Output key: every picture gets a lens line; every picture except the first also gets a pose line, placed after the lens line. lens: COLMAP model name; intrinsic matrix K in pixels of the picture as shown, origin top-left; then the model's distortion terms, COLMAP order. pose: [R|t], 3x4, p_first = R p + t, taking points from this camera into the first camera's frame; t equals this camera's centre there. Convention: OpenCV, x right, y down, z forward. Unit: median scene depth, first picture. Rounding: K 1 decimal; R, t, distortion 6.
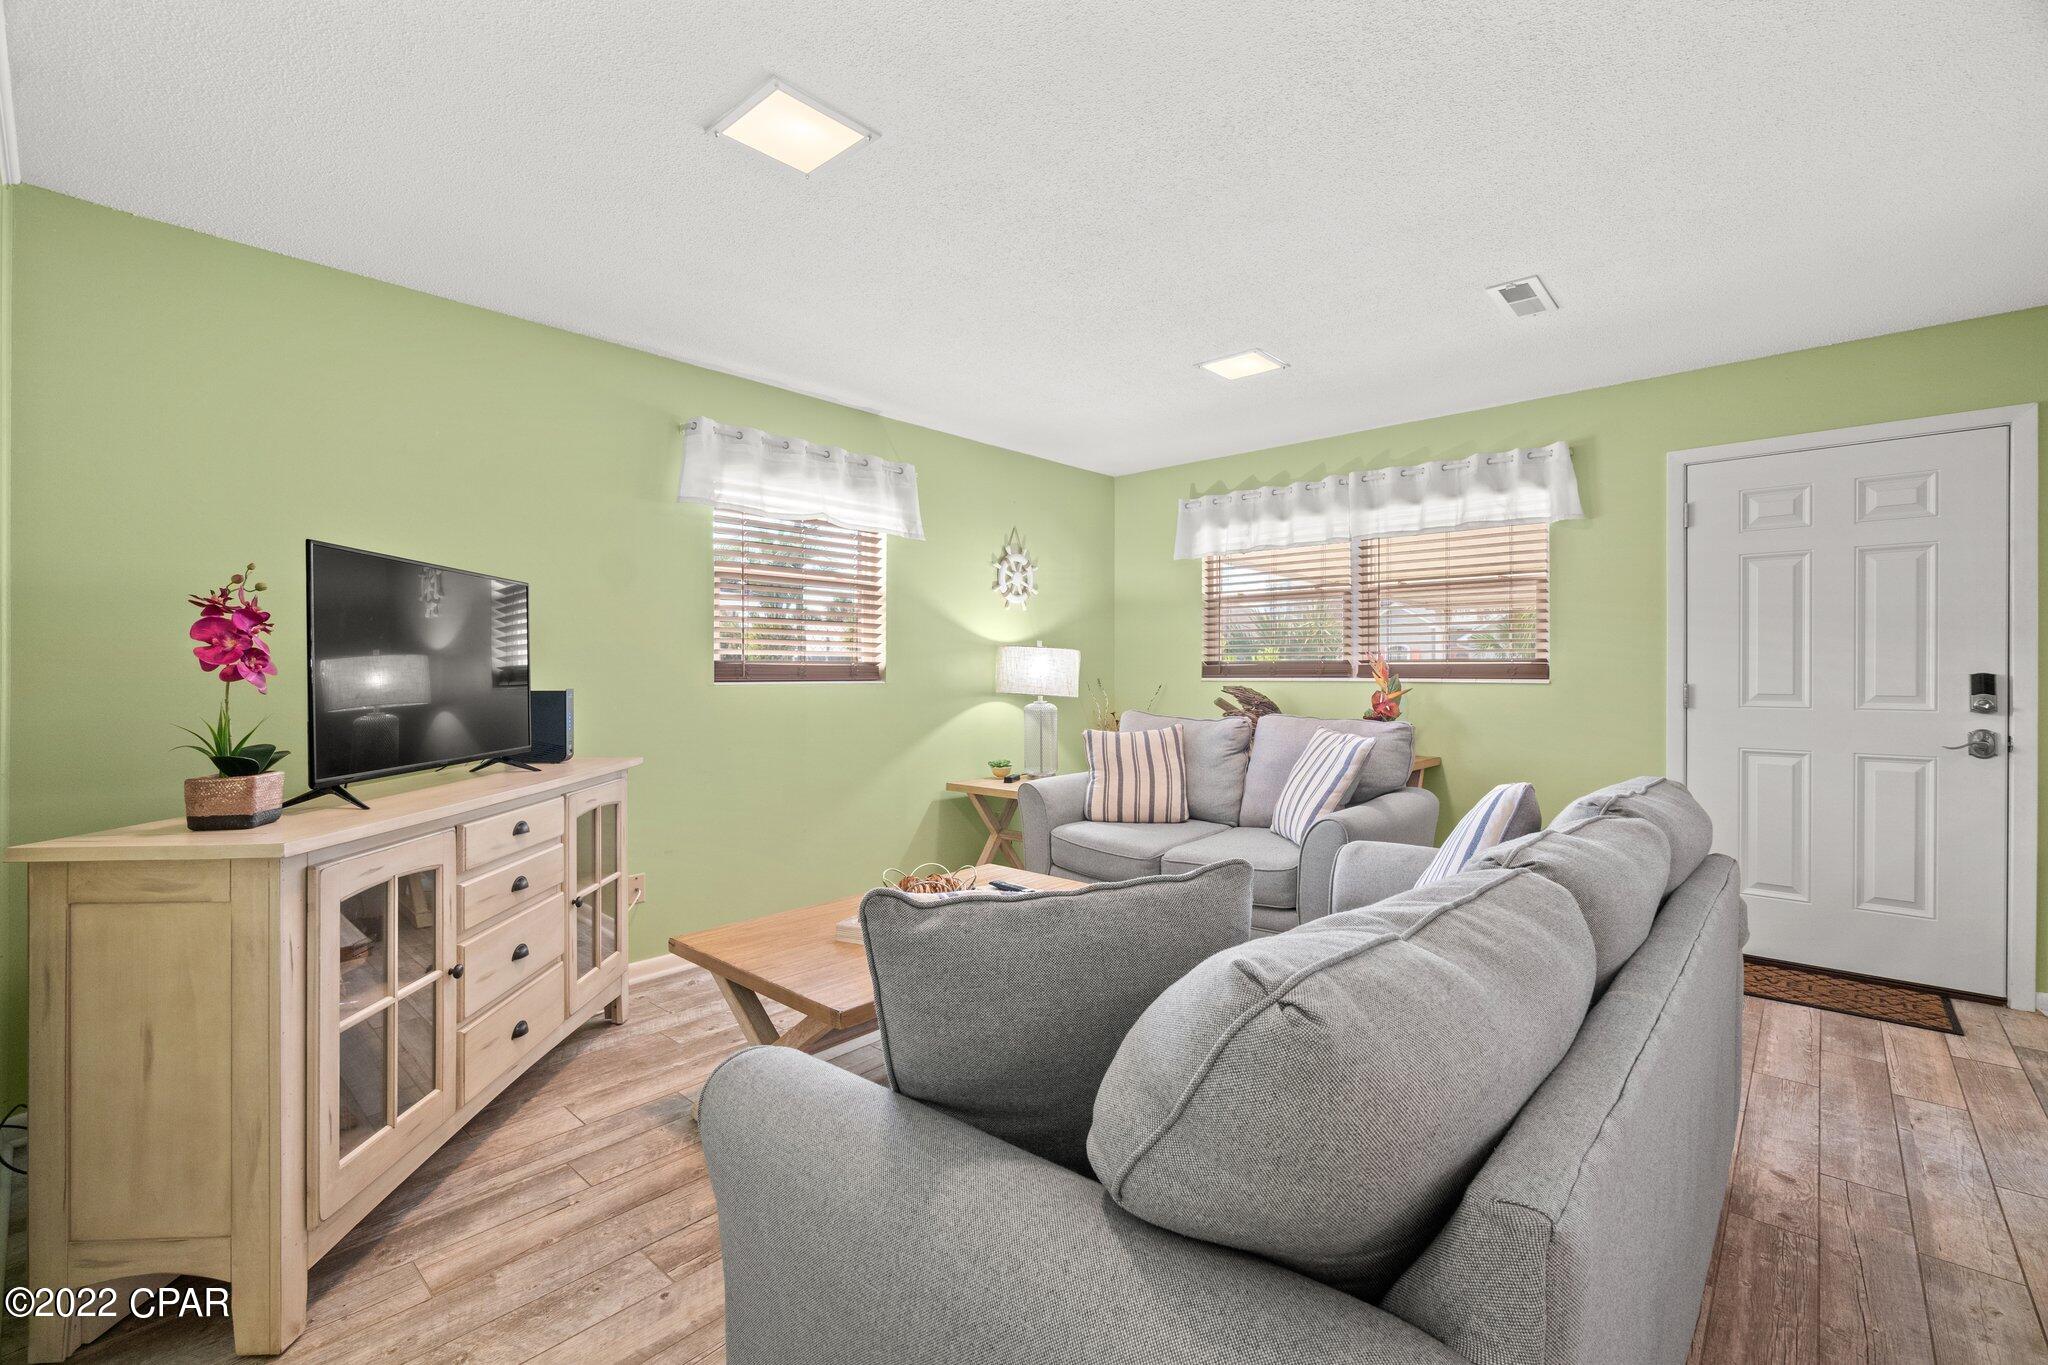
lens RADIAL K [[890.4, 0, 1021.1], [0, 890.4, 671.9], [0, 0, 1]] dist [-0.000142, 0.000347]
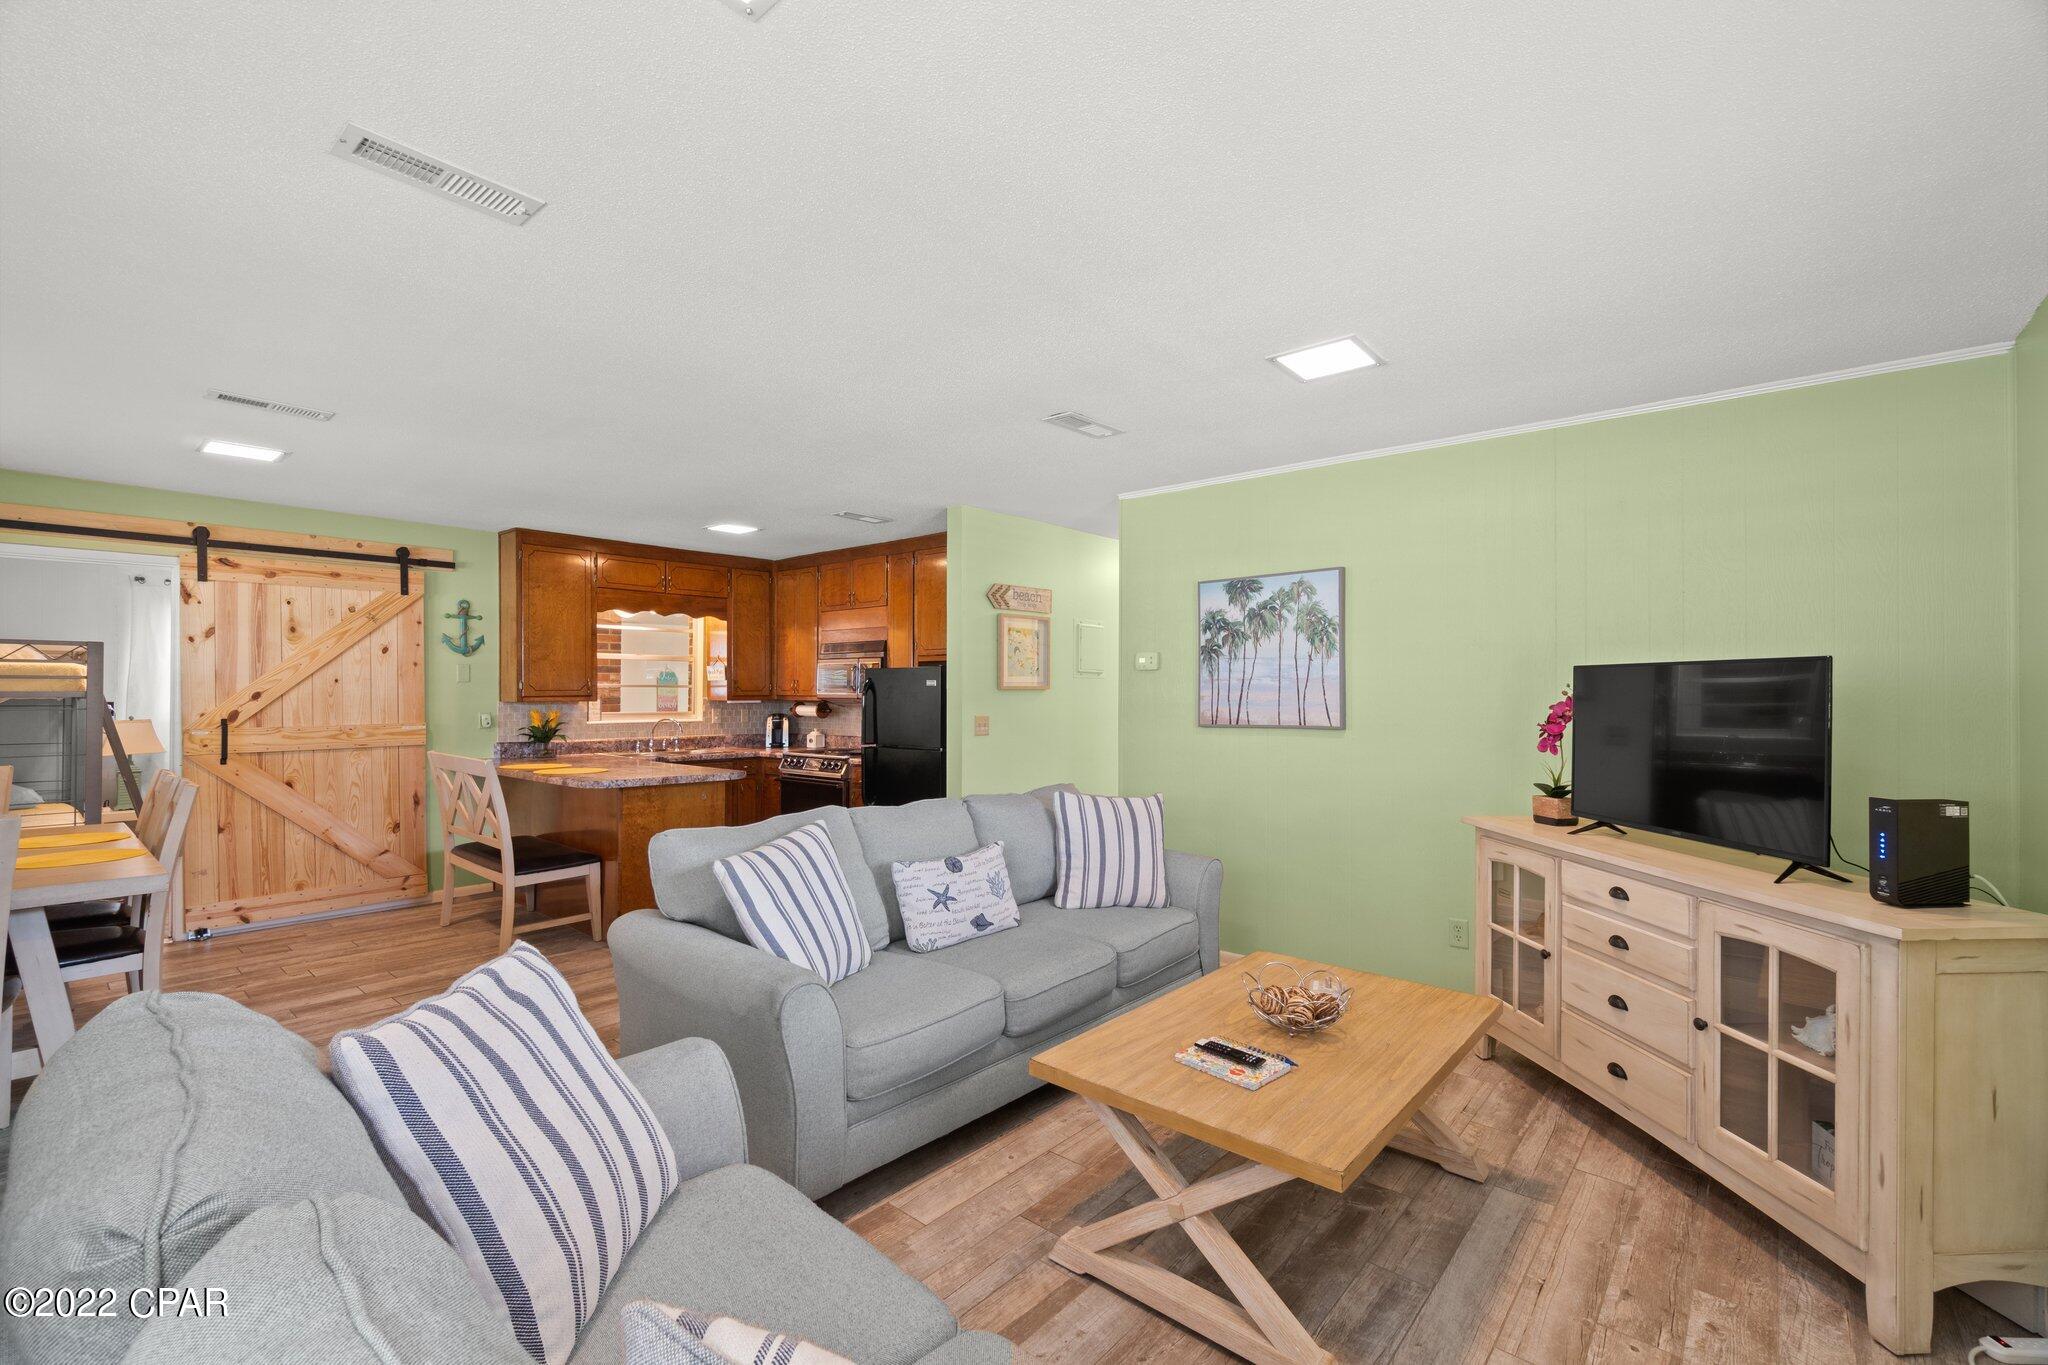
lens RADIAL K [[878.4, 0, 1027.2], [0, 878.4, 685.9], [0, 0, 1]] dist [-0.003345, 0.000294]
pose [[-0.999803, -0.004197, -0.019382, 0.148011], [-0.004103, 0.999980, -0.004915, -0.055801], [0.019402, -0.004835, -0.999800, 1.481596]]
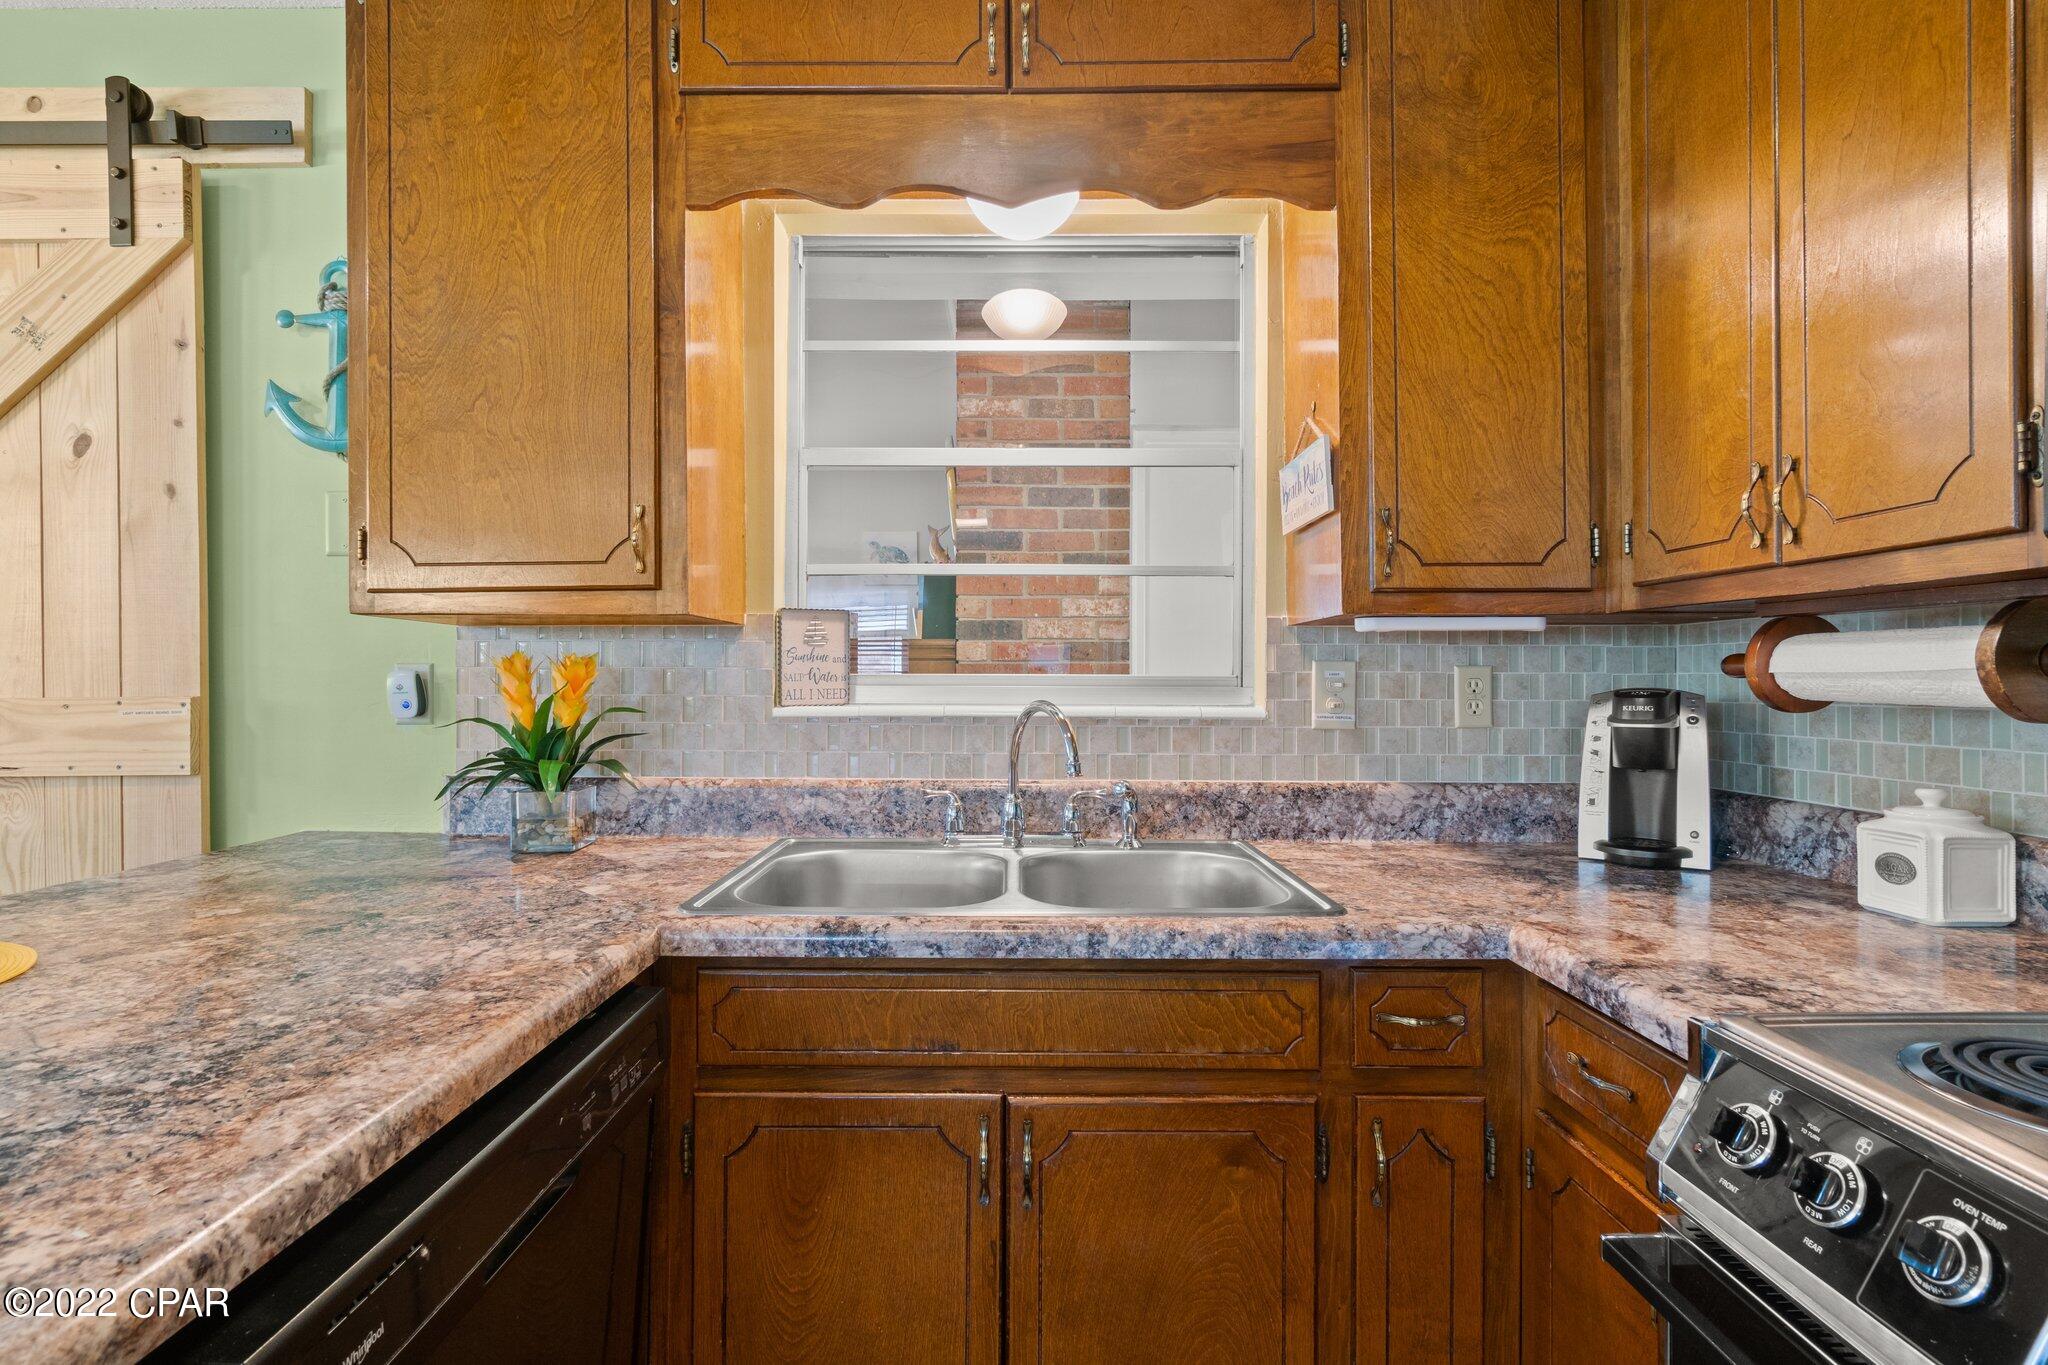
lens RADIAL K [[959.4, 0, 1028.1], [0, 959.4, 671.2], [0, 0, 1]] dist [-0.005214, -0.000043]
pose [[-0.665182, 0.003894, 0.746671, 0.592365], [-0.000346, 0.999985, -0.005523, 0.000663], [-0.746681, -0.003932, -0.665170, -0.236892]]
